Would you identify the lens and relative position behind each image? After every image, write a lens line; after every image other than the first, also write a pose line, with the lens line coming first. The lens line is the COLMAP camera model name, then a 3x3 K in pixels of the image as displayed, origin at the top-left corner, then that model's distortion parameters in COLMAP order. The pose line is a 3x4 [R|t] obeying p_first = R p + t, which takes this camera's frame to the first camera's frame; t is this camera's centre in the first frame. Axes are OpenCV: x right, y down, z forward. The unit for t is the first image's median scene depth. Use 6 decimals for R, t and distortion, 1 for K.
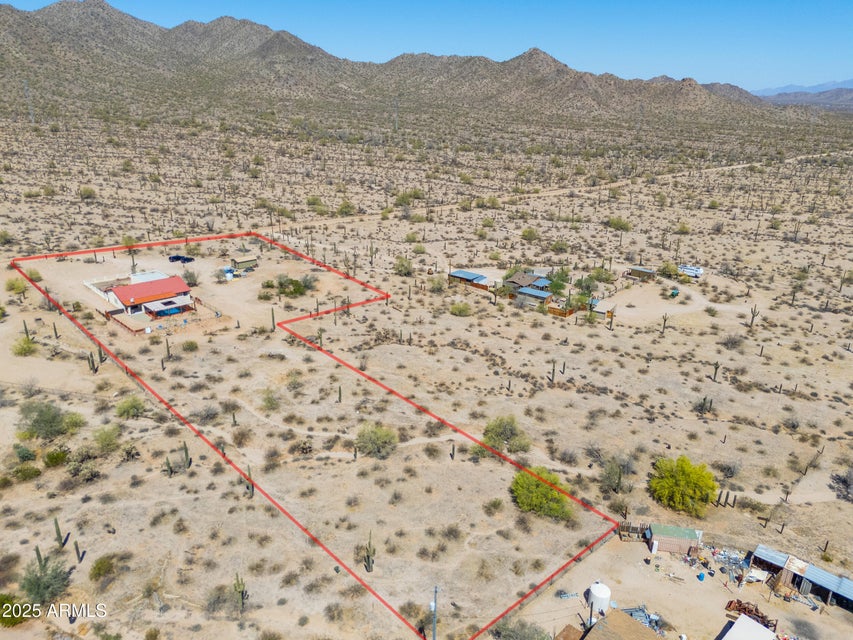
lens RADIAL K [[638.9, 0, 426.5], [0, 638.9, 320.0], [0, 0, 1]] dist [0.068195, -0.059839]
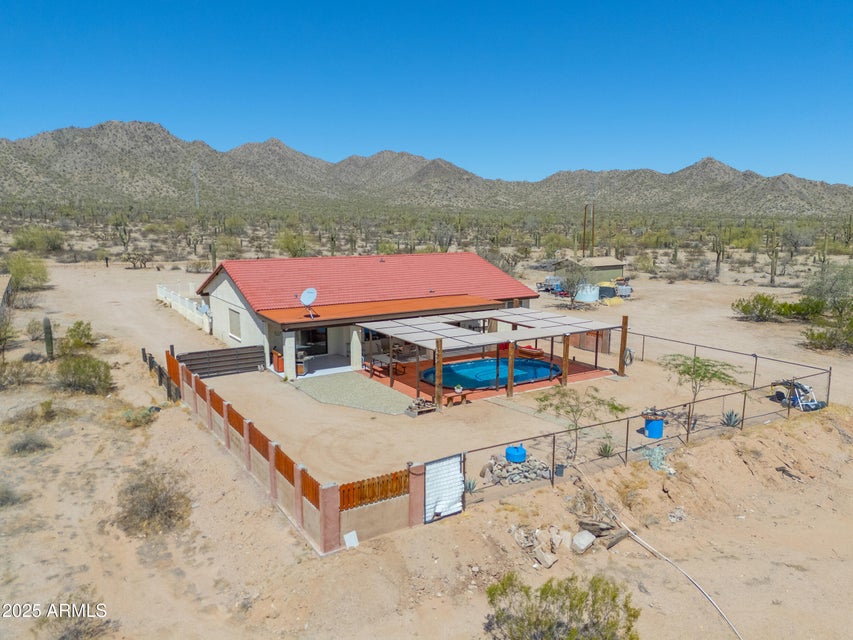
lens RADIAL K [[638.9, 0, 426.5], [0, 638.9, 320.0], [0, 0, 1]] dist [0.068195, -0.059839]
pose [[0.978838, 0.010620, -0.204360, -0.050178], [-0.049851, 0.980942, -0.187799, 0.001048], [0.198470, 0.194012, 0.960713, 0.108434]]
